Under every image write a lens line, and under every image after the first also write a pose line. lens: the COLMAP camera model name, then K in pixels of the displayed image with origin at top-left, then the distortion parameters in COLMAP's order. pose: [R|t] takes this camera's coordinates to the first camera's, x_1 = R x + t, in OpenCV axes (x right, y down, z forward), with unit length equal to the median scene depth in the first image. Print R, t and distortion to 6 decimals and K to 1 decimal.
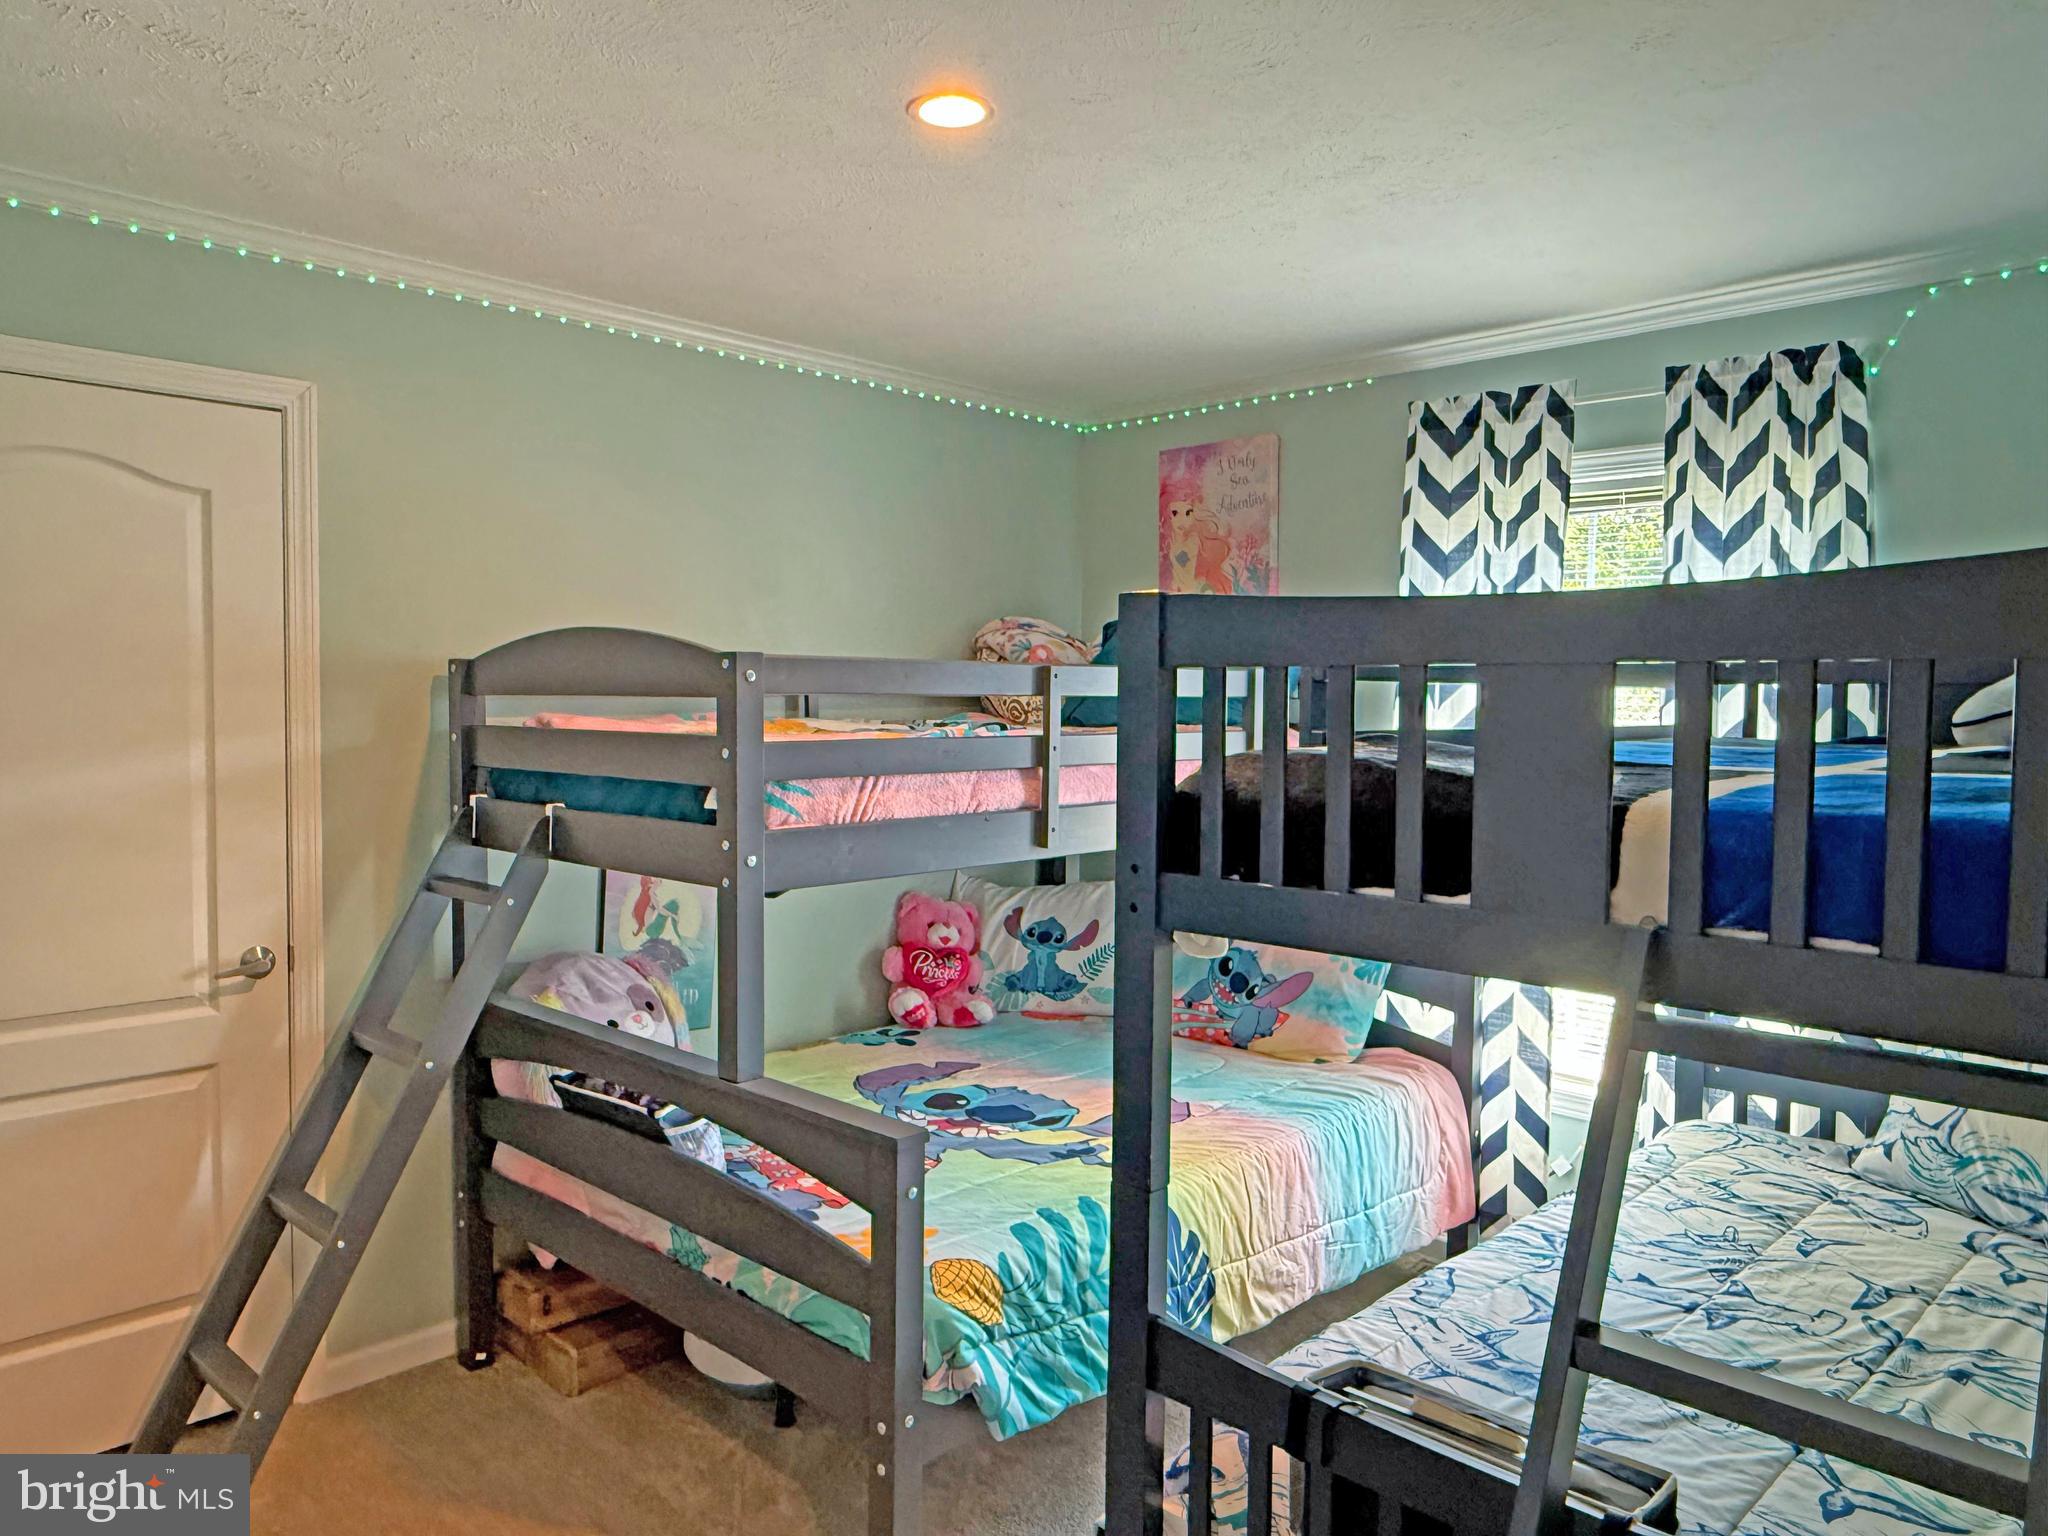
lens RADIAL K [[1411.0, 0, 1023.7], [0, 1411.0, 764.9], [0, 0, 1]] dist [0.006807, -0.001473]
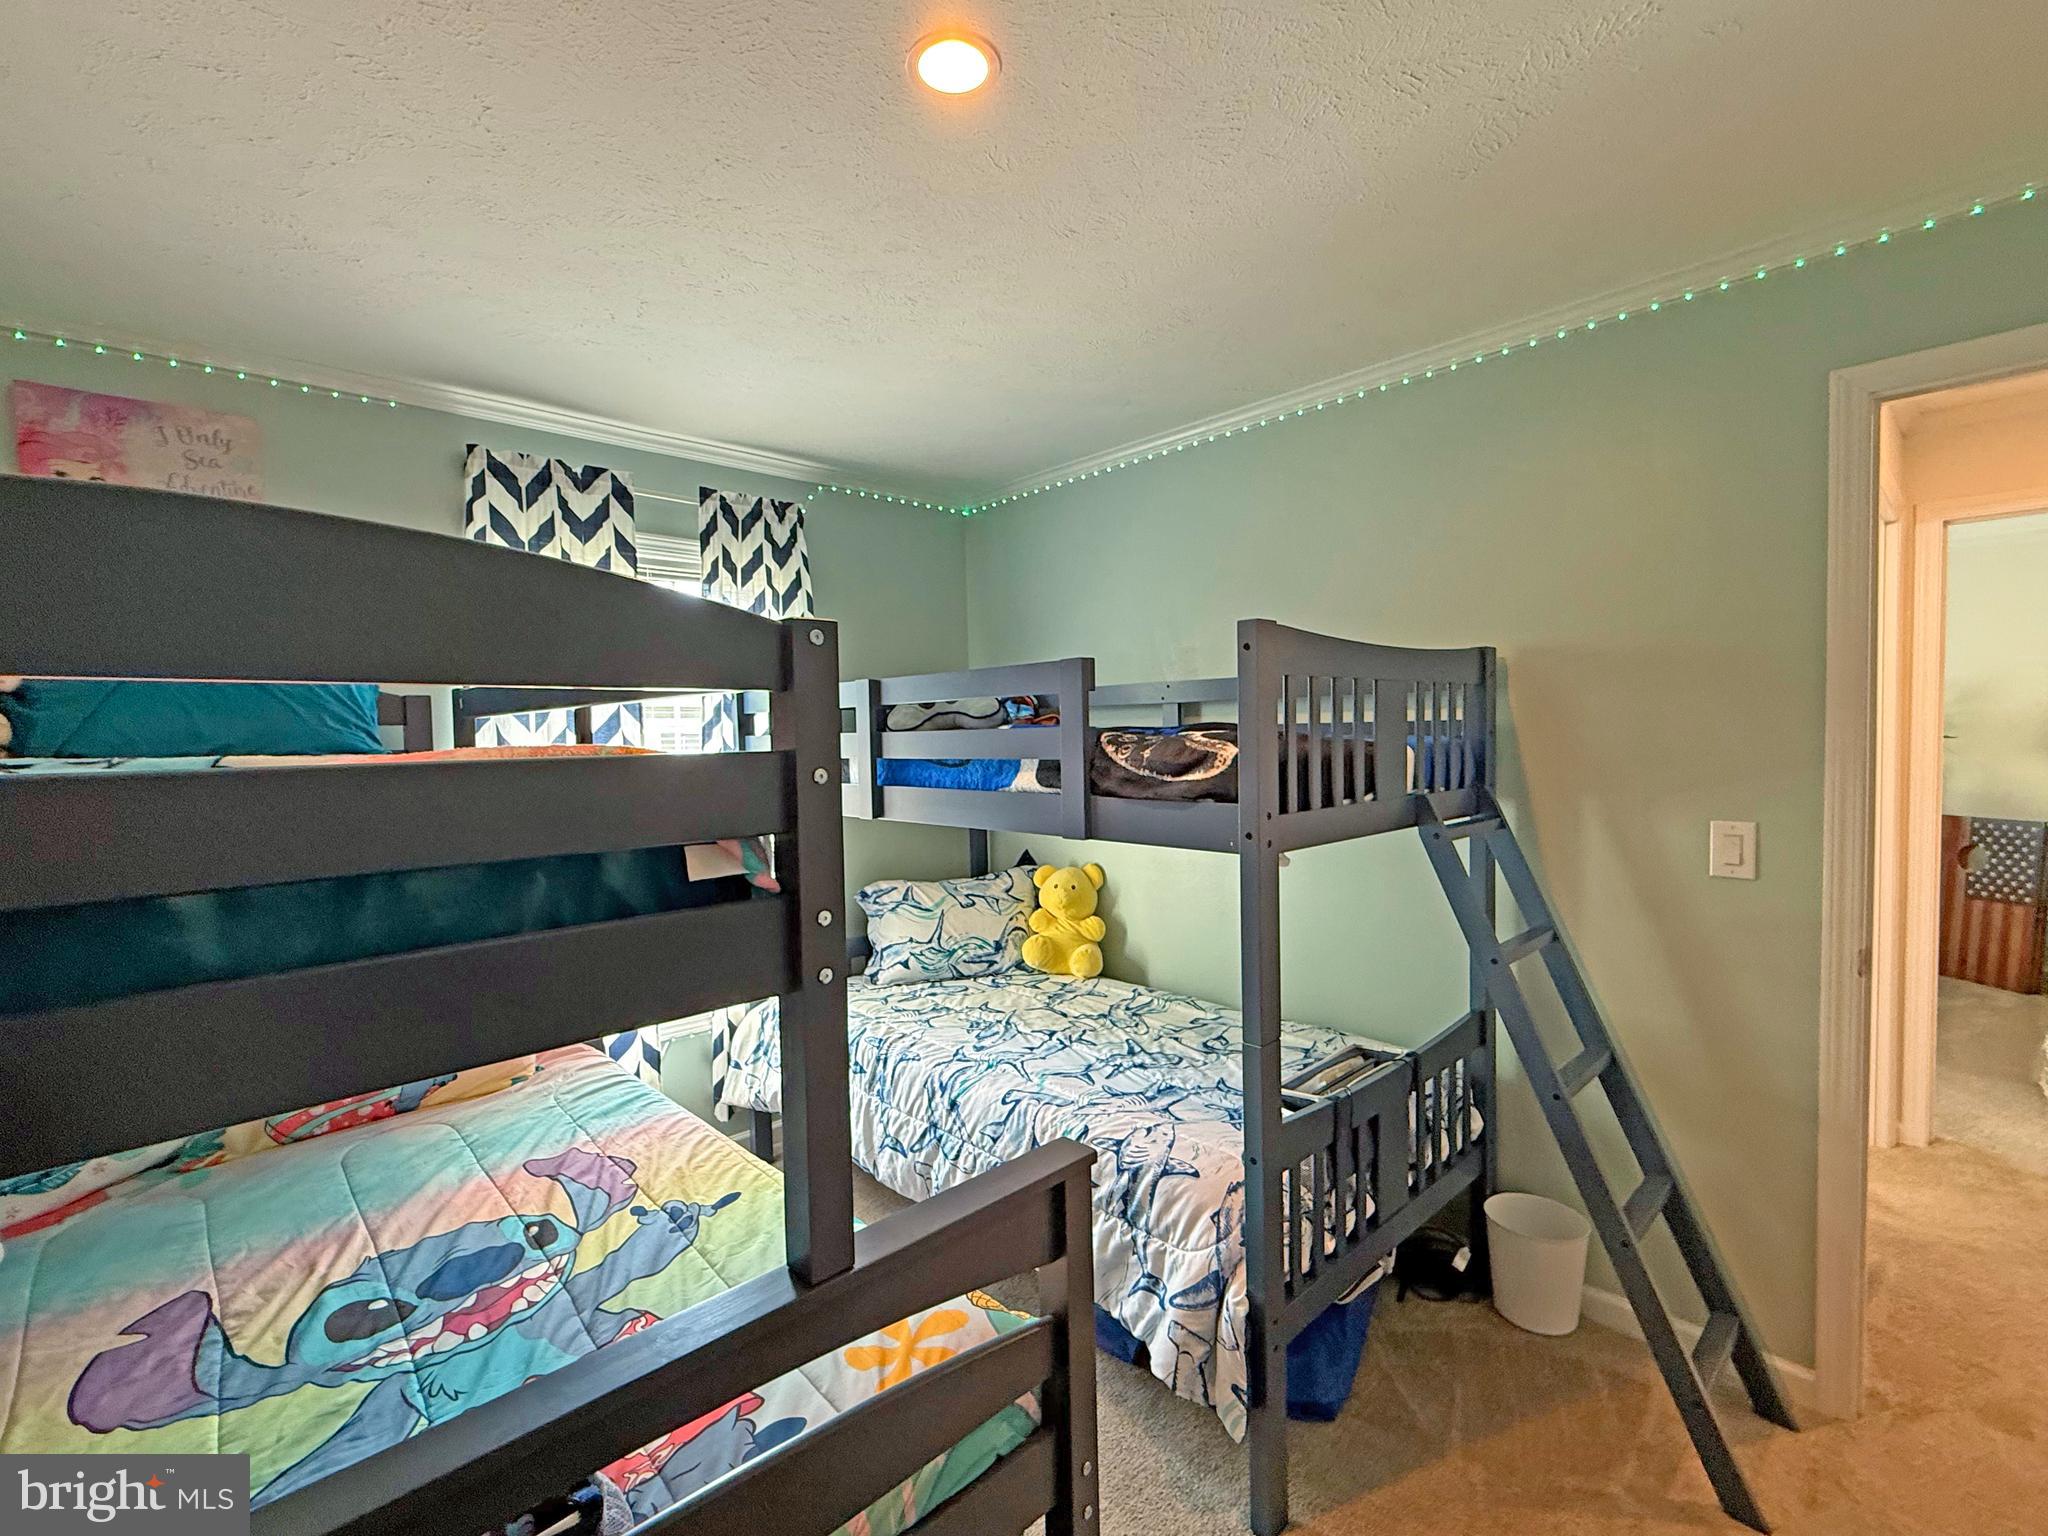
lens RADIAL K [[912.4, 0, 1022.9], [0, 912.4, 768.4], [0, 0, 1]] dist [0.002825, 0.000360]
pose [[0.053938, -0.048352, 0.997373, -0.476036], [0.071938, 0.996420, 0.044416, -0.017984], [-0.995950, 0.069353, 0.057223, 0.675094]]
